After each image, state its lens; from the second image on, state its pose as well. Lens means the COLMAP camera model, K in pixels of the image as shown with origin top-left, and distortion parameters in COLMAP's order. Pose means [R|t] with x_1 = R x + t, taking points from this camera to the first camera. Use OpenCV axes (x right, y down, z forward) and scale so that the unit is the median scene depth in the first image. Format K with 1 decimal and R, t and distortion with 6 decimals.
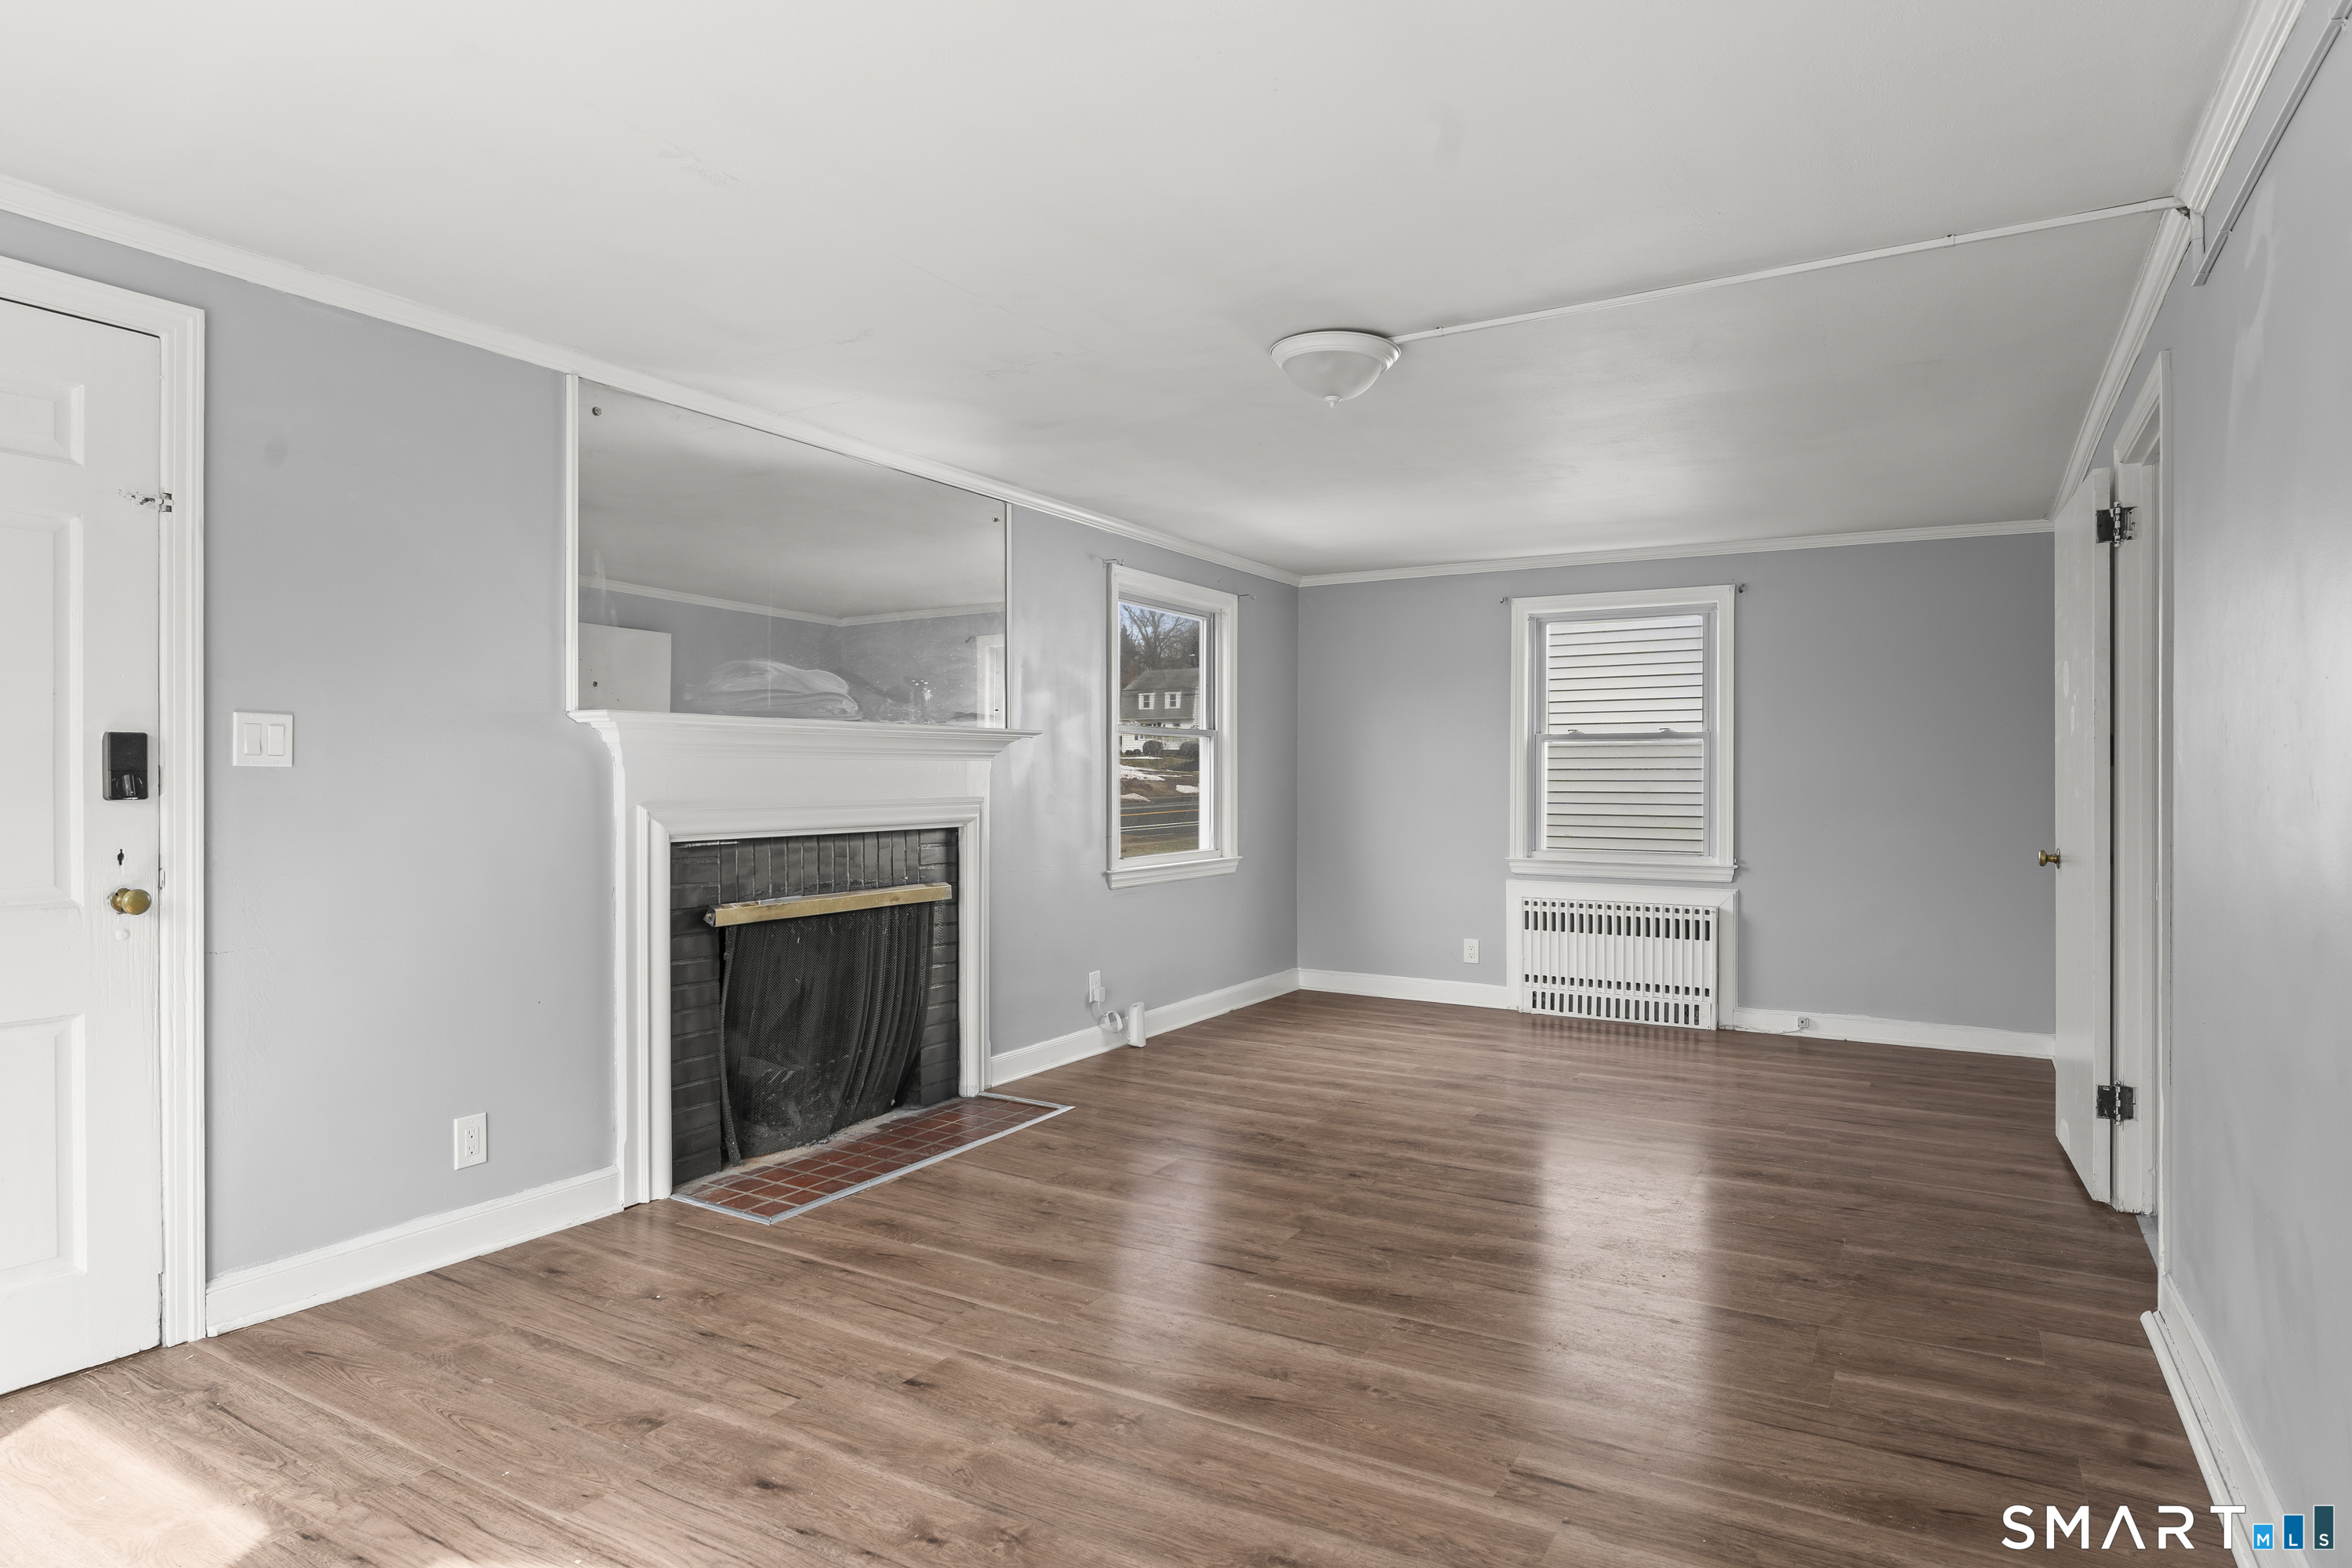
lens RADIAL K [[1331.3, 0, 1176.0], [0, 1331.3, 784.0], [0, 0, 1]] dist [-0.012994, 0.001760]
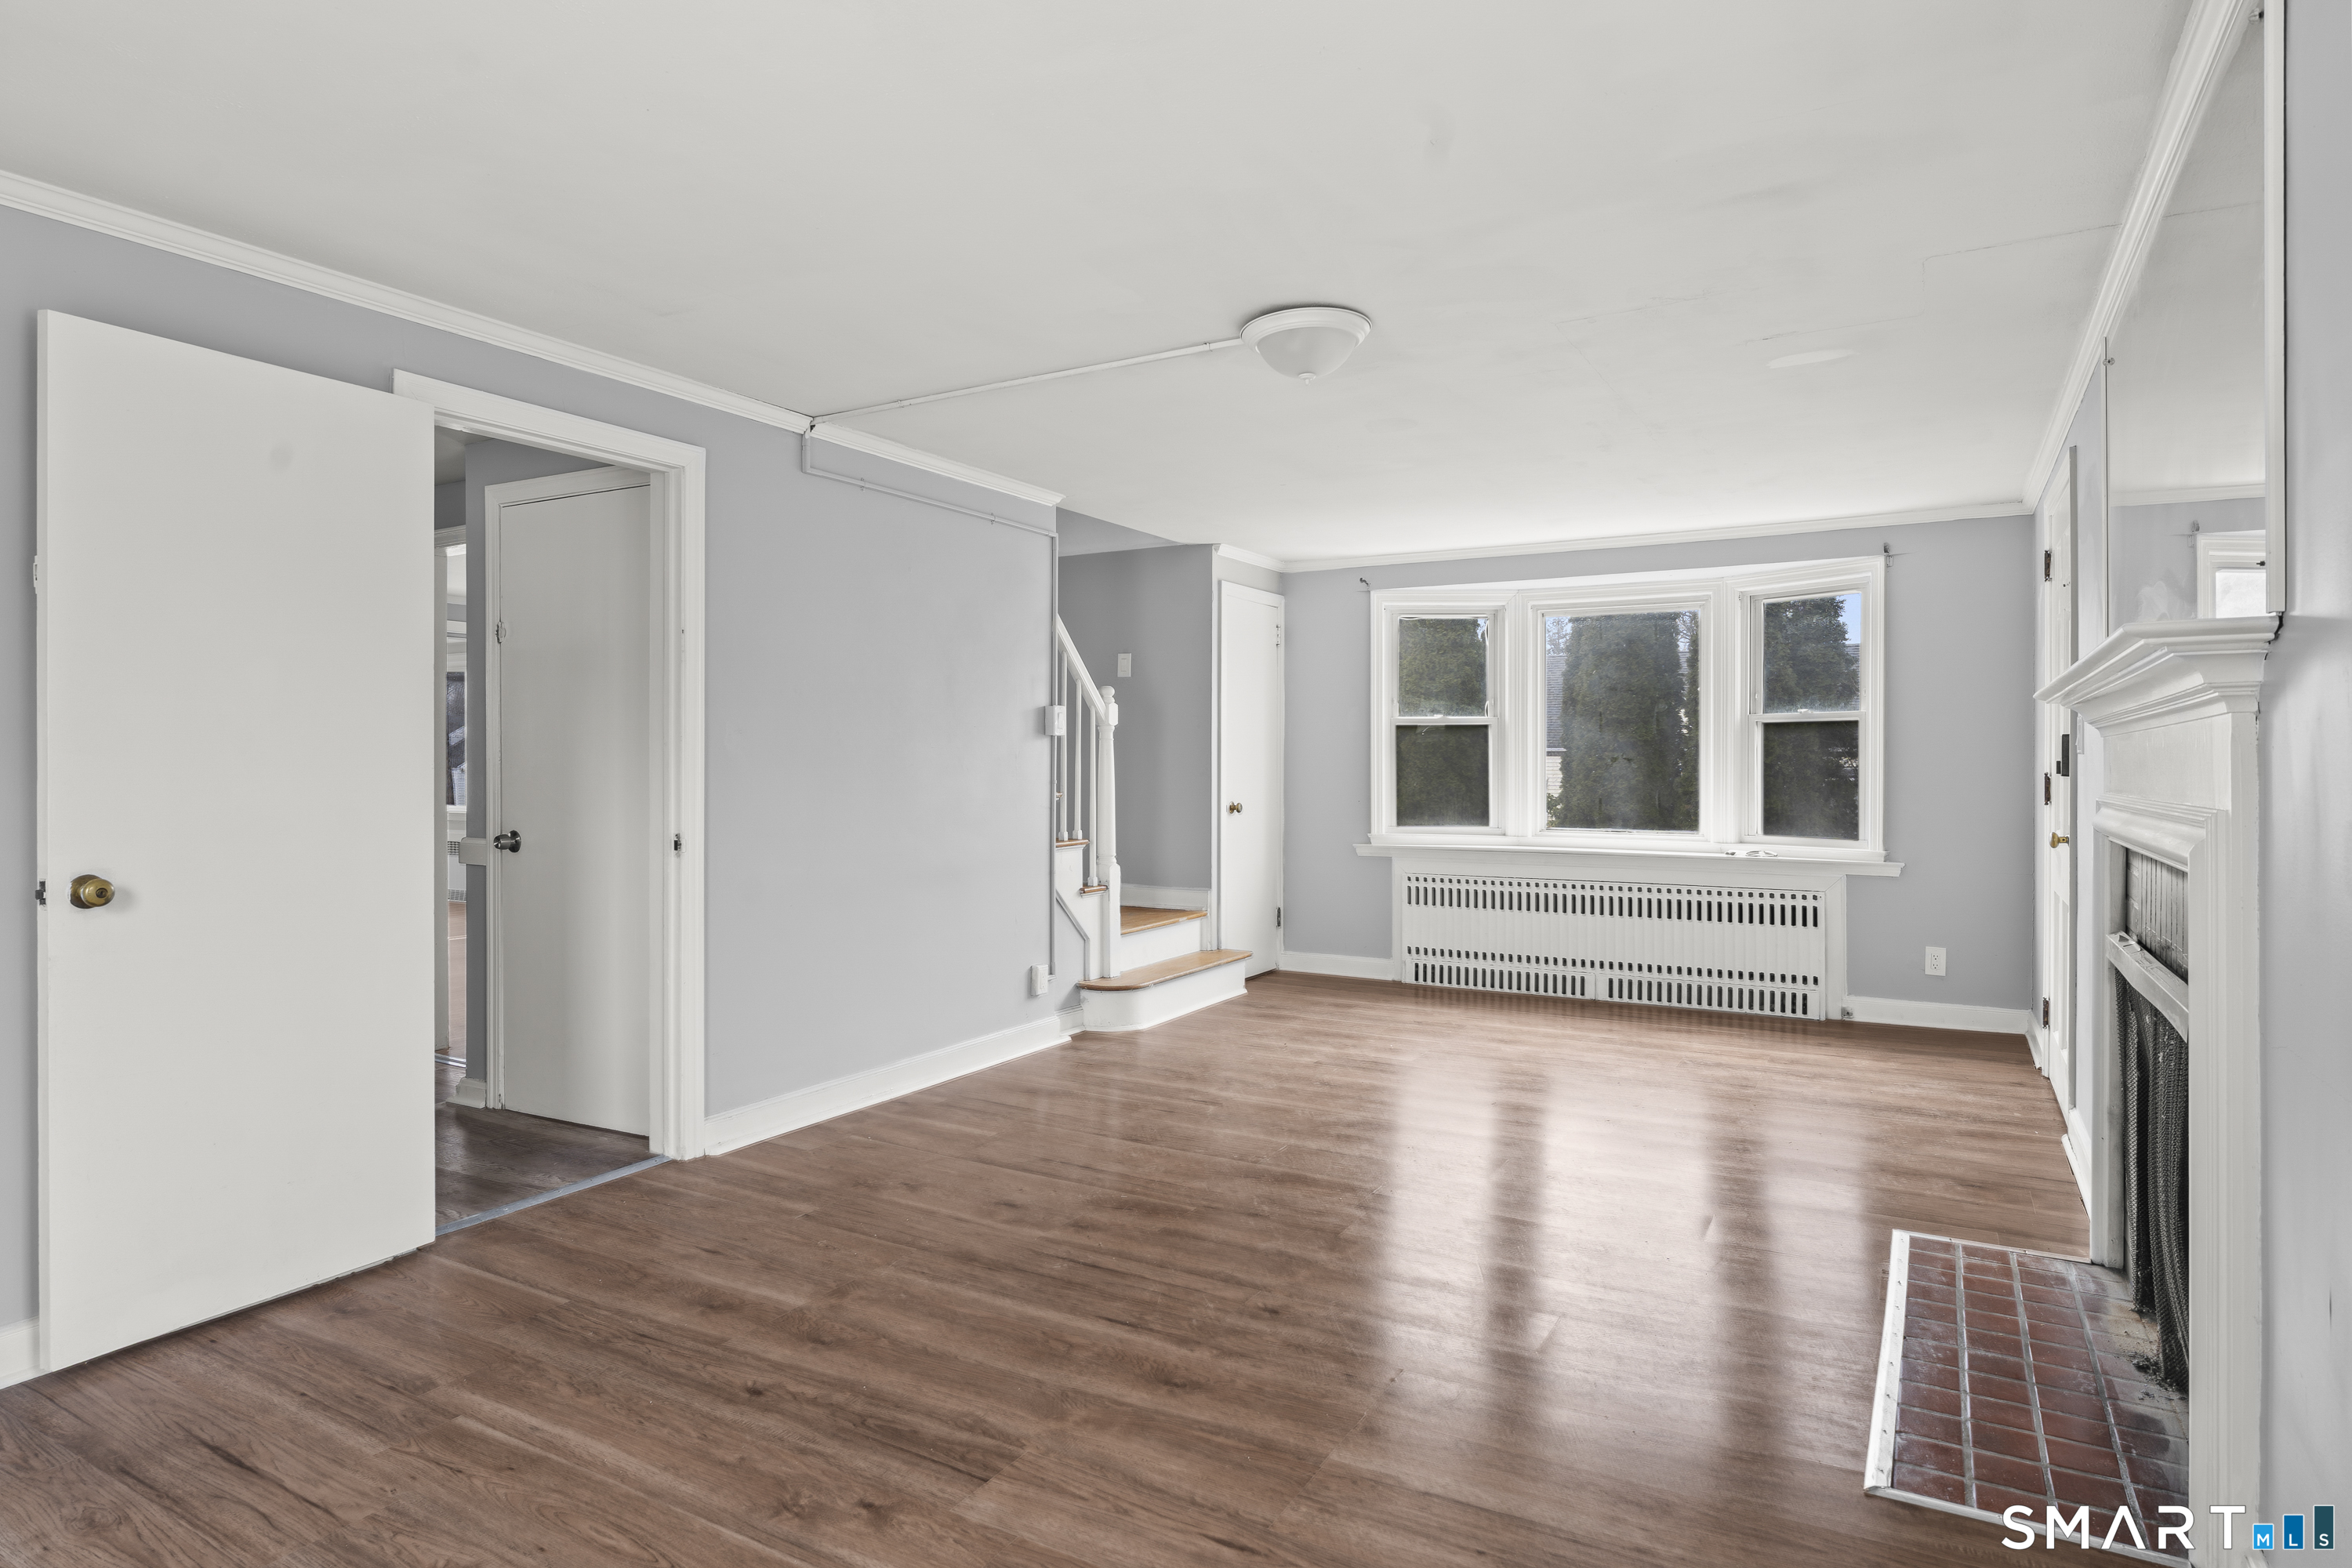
lens RADIAL K [[1289.0, 0, 1160.8], [0, 1289.0, 756.5], [0, 0, 1]] dist [-0.015895, 0.003258]
pose [[-0.999962, -0.002722, 0.008297, 0.190517], [-0.002737, 0.999995, -0.001744, -0.005976], [-0.008292, -0.001767, -0.999964, 1.708022]]
